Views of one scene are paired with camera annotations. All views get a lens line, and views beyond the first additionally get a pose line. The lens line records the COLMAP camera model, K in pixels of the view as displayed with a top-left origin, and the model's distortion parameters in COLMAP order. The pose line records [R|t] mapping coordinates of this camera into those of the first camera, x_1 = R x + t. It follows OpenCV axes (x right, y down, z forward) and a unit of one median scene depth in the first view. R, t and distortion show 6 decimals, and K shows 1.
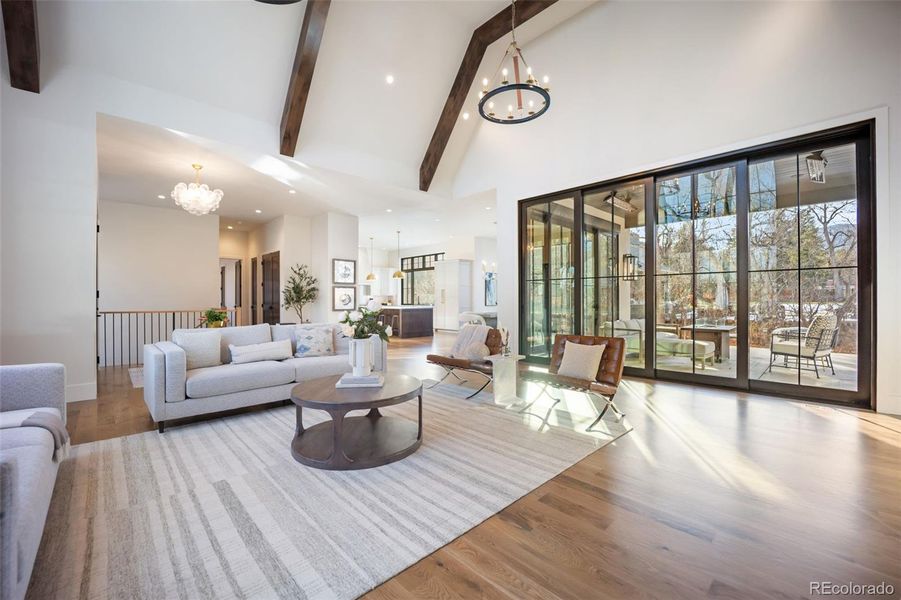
lens RADIAL K [[366.7, 0, 451.4], [0, 366.7, 299.9], [0, 0, 1]] dist [-0.021750, 0.001011]
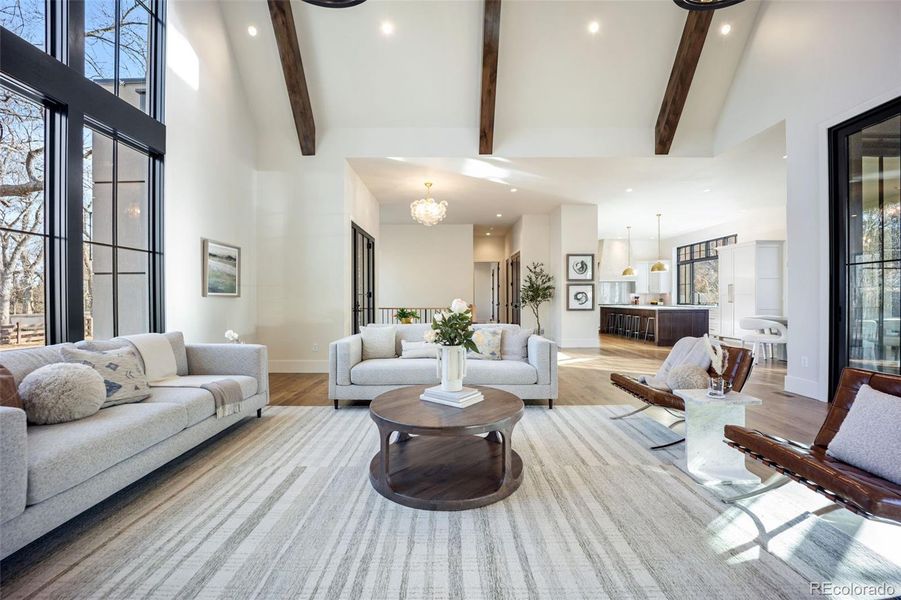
lens RADIAL K [[366.7, 0, 452.0], [0, 366.7, 299.4], [0, 0, 1]] dist [-0.021750, 0.001011]
pose [[0.724292, 0.000491, -0.689493, 0.166365], [0.001262, 0.999997, 0.002037, -0.000382], [0.689492, -0.002346, 0.724289, 0.200437]]
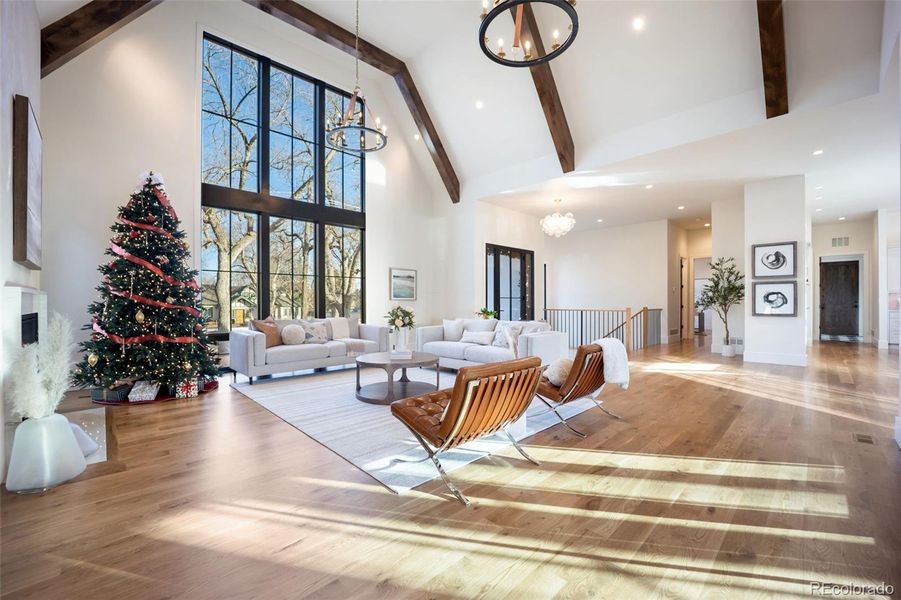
lens RADIAL K [[366.7, 0, 454.7], [0, 366.7, 301.9], [0, 0, 1]] dist [-0.021750, 0.001011]
pose [[0.004489, 0.003378, -0.999984, 0.642376], [0.002226, 0.999992, 0.003388, -0.002263], [0.999987, -0.002241, 0.004482, 0.623026]]
